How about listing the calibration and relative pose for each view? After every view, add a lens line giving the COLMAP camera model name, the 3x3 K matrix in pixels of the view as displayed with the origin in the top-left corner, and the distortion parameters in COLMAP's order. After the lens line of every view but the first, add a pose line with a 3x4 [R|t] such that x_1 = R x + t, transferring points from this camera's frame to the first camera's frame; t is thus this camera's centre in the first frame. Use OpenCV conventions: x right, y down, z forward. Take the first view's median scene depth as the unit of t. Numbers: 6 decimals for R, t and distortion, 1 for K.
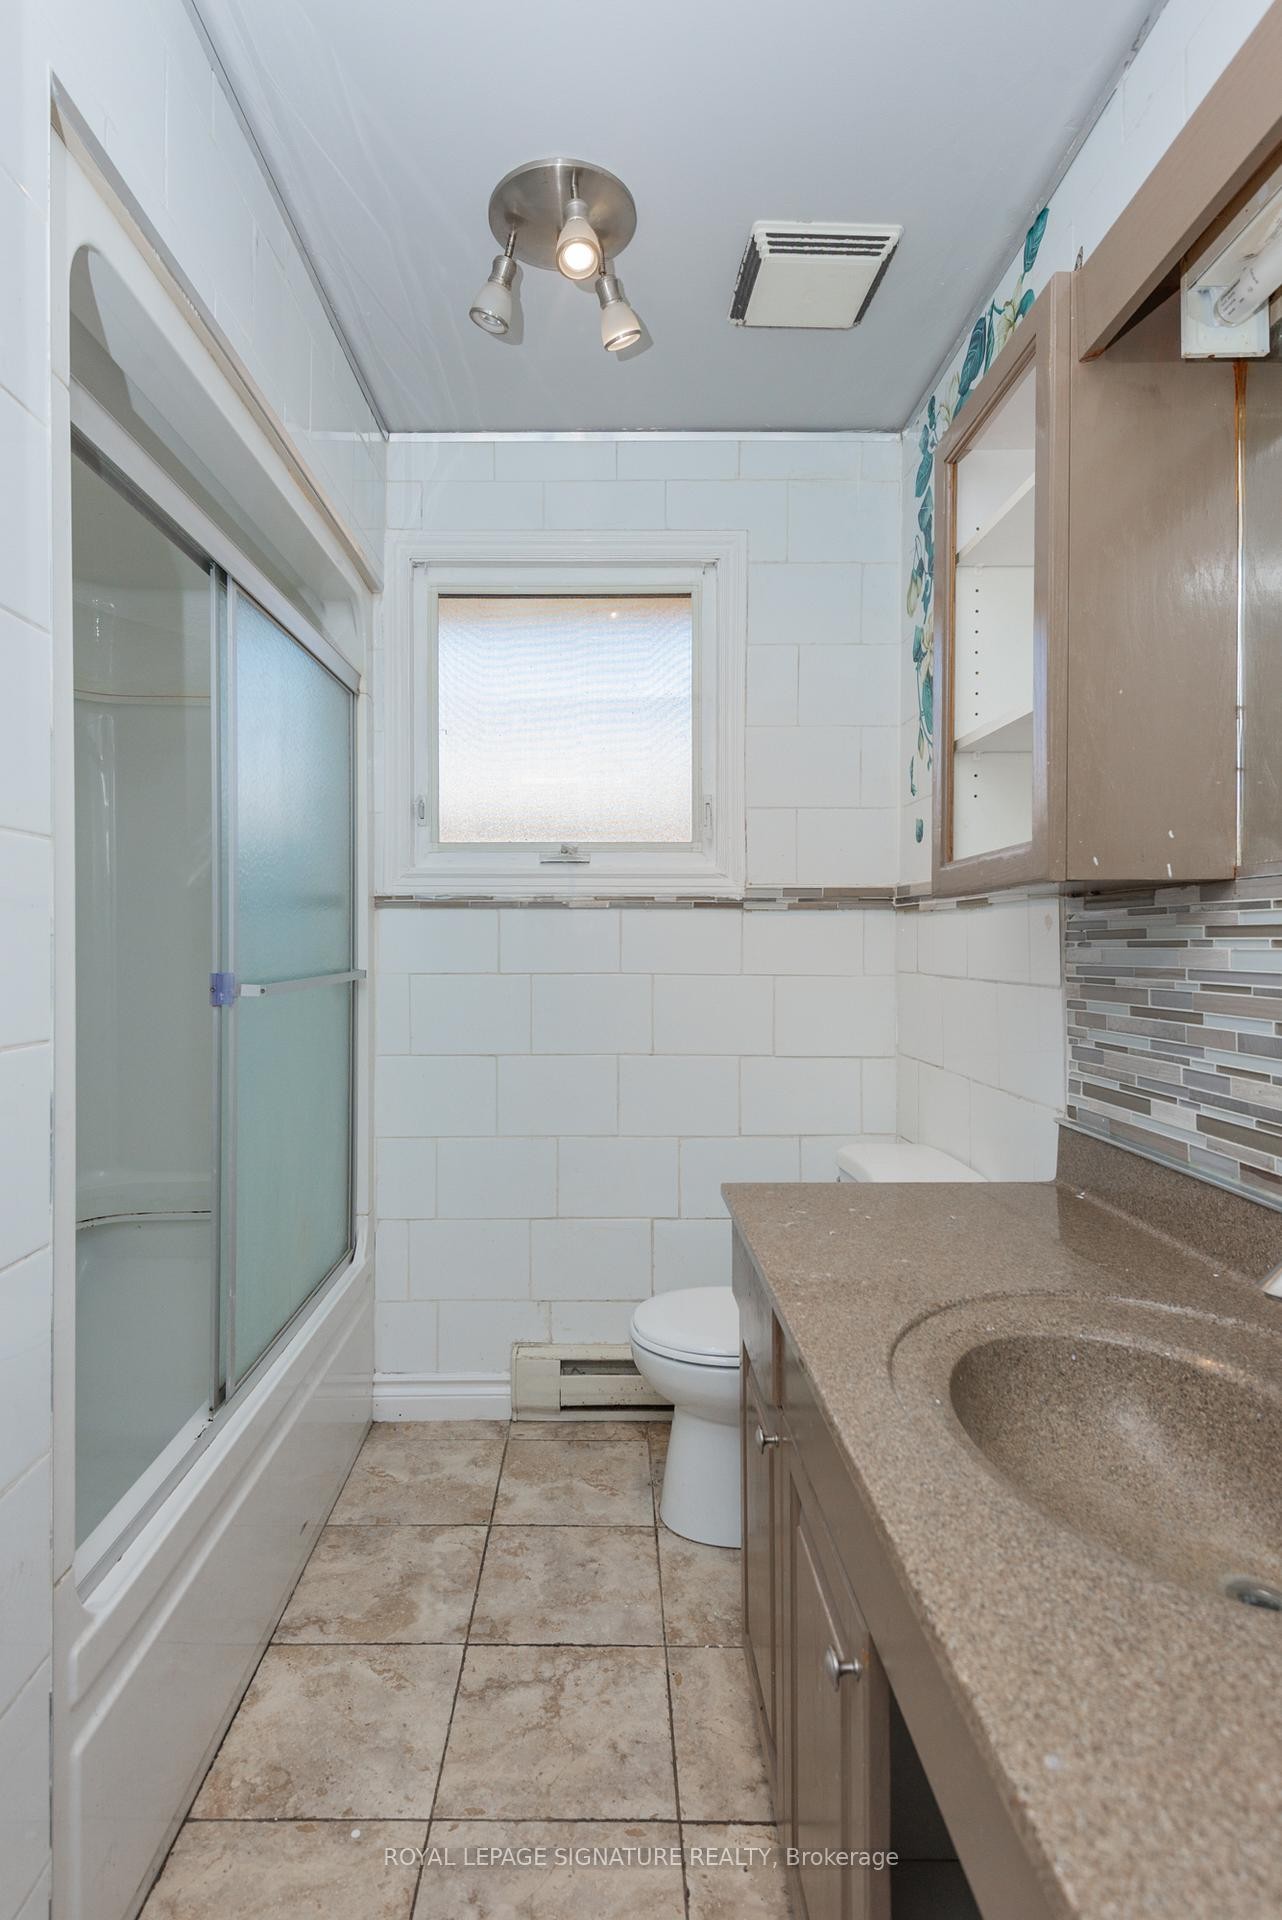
lens RADIAL K [[1025.0, 0, 644.6], [0, 1025.0, 1022.3], [0, 0, 1]] dist [0.026085, -0.017881]
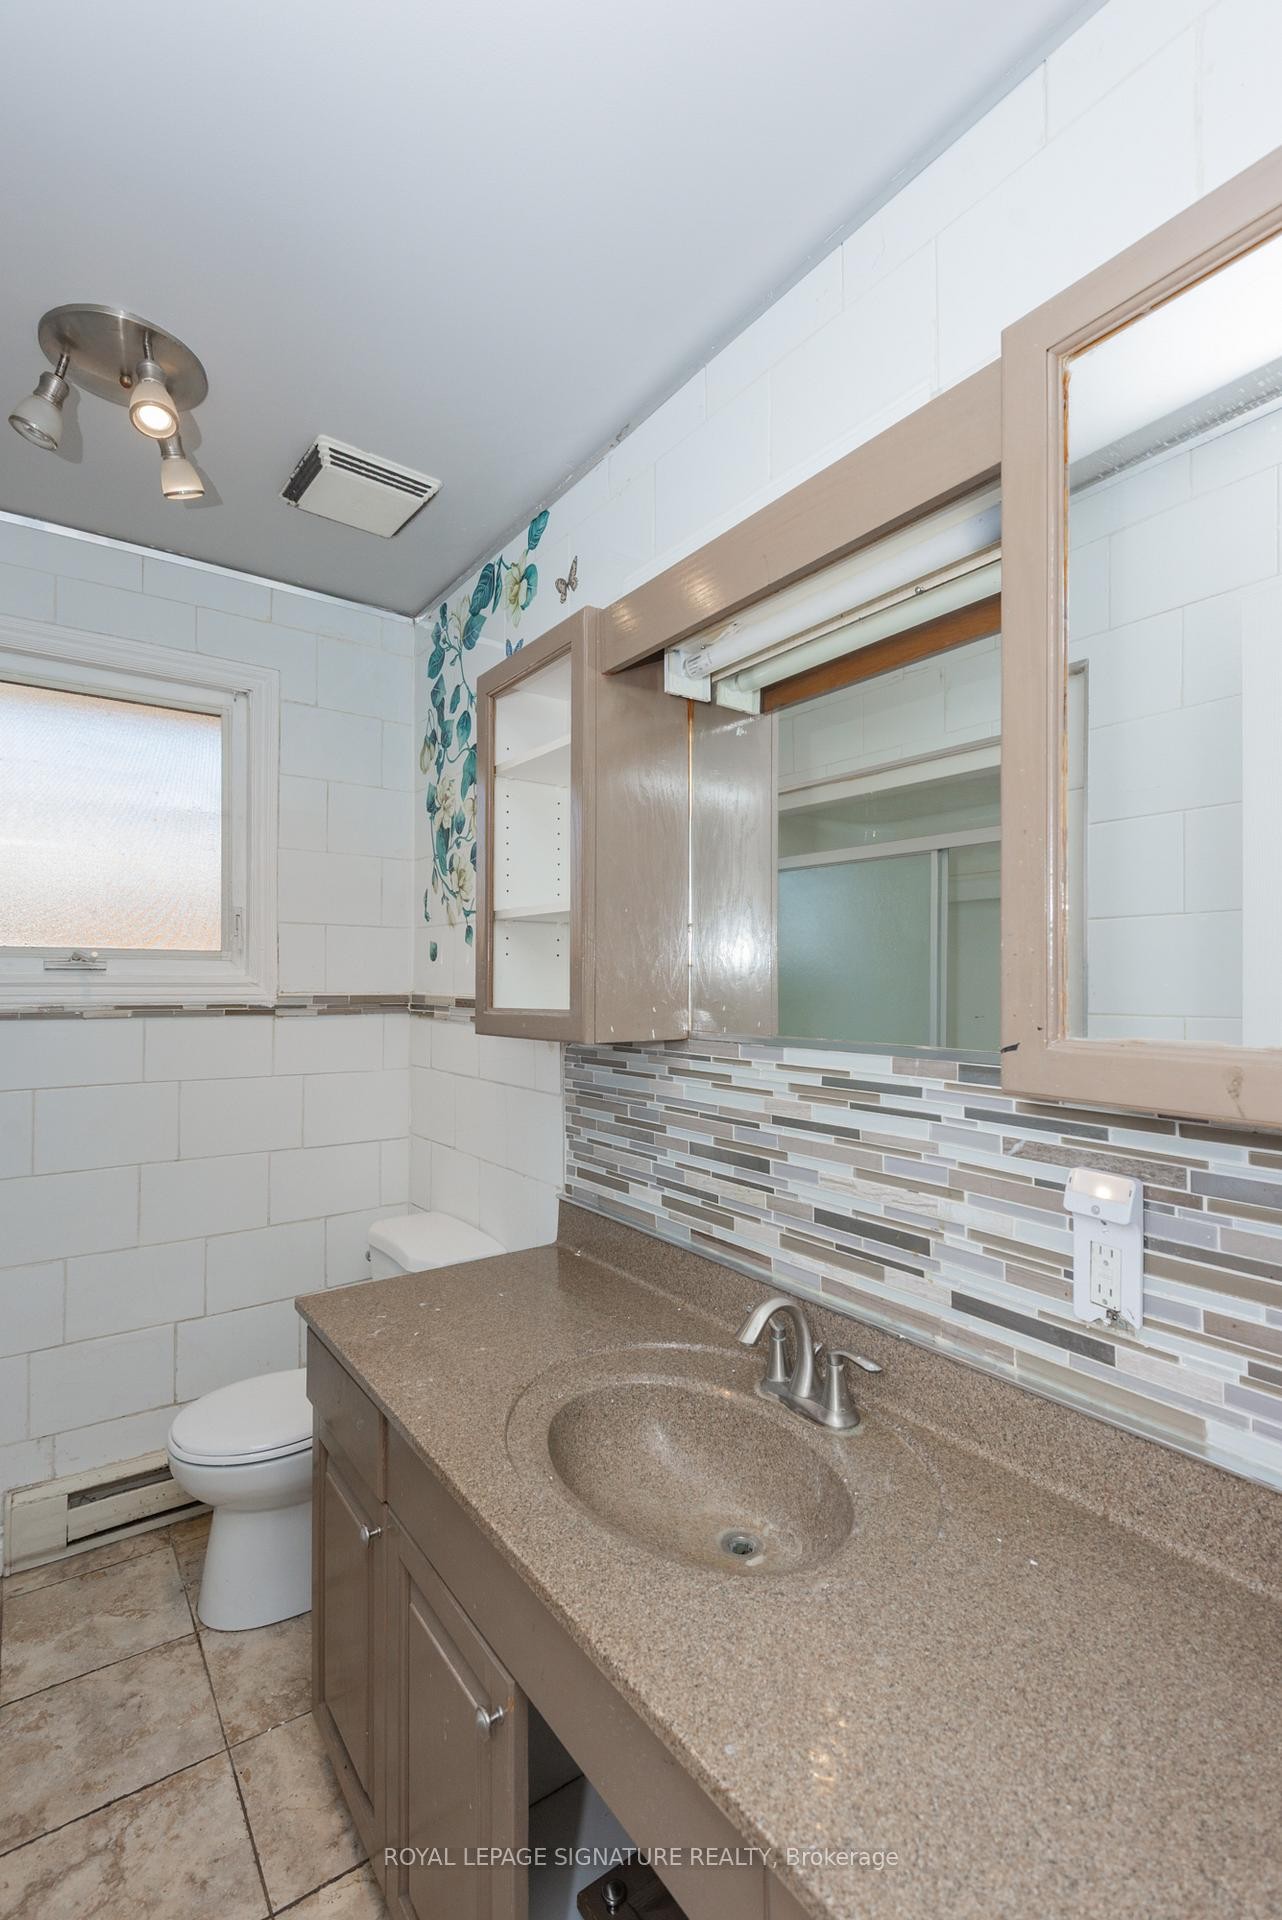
lens RADIAL K [[928.6, 0, 641.0], [0, 928.6, 960.0], [0, 0, 1]] dist [0.017108, -0.007058]
pose [[0.791084, 0.002869, 0.611701, -0.239462], [0.004175, 0.999940, -0.010090, -0.189517], [-0.611693, 0.010536, 0.791025, -0.015988]]
